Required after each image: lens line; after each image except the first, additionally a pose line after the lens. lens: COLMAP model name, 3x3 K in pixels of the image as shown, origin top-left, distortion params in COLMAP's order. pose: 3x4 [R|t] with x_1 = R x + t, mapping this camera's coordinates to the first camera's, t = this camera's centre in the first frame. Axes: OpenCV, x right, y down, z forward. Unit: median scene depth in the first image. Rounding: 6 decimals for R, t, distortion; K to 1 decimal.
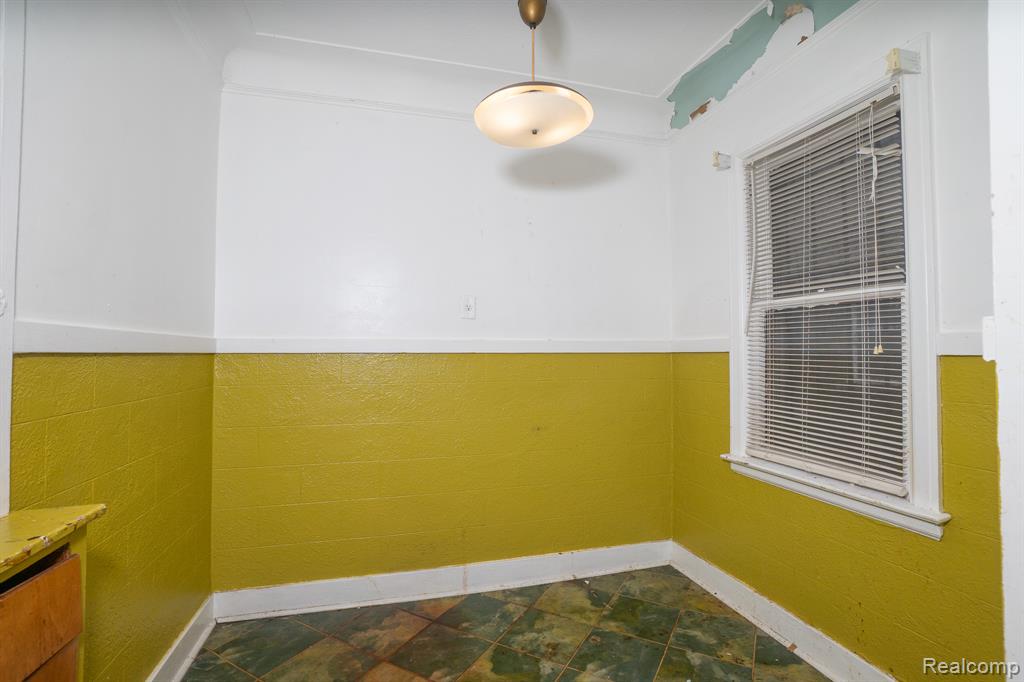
lens RADIAL K [[481.5, 0, 512.0], [0, 481.5, 341.0], [0, 0, 1]] dist [-0.036218, 0.000443]
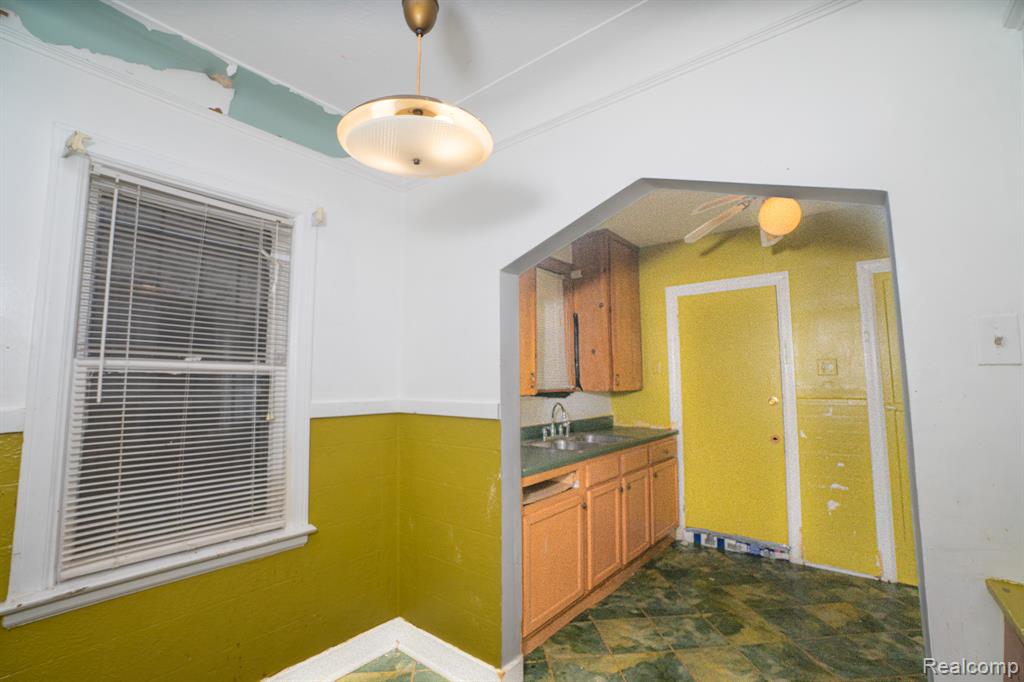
lens RADIAL K [[454.1, 0, 512.0], [0, 454.1, 341.0], [0, 0, 1]] dist [-0.064184, 0.026131]
pose [[-0.575989, 0.080929, 0.813442, -0.436782], [-0.011976, 0.994145, -0.107388, -0.046929], [-0.817370, -0.071596, -0.571647, 0.891234]]
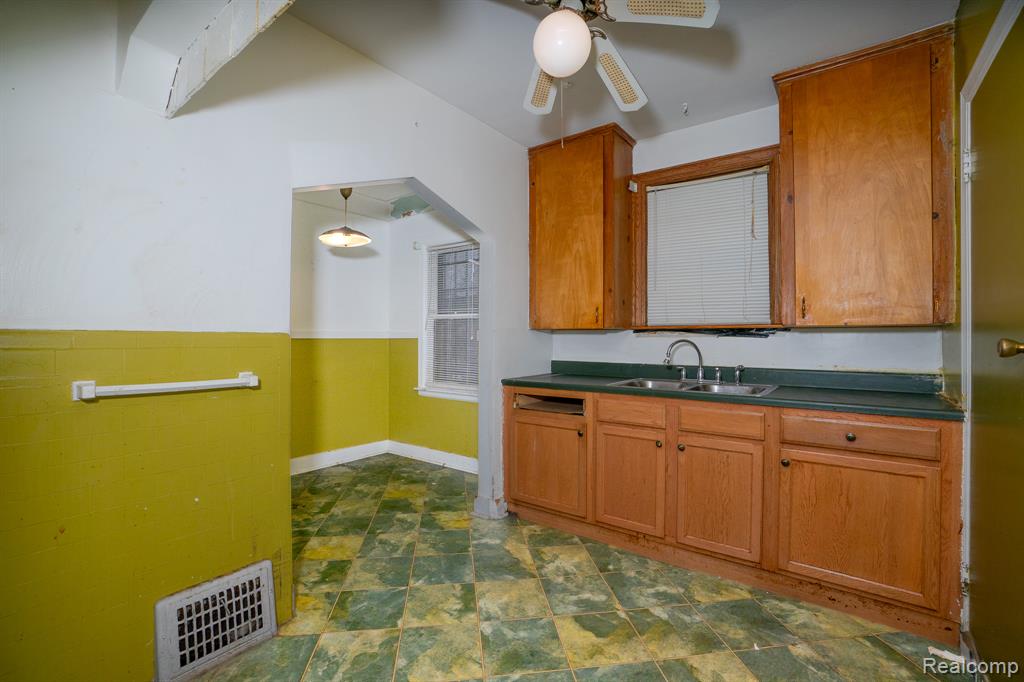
lens RADIAL K [[454.1, 0, 512.0], [0, 454.1, 341.0], [0, 0, 1]] dist [-0.064184, 0.026131]
pose [[0.802953, 0.001022, 0.596041, -0.436929], [-0.019095, 0.999529, 0.024008, -0.024011], [-0.595736, -0.030659, 0.802595, -0.919166]]
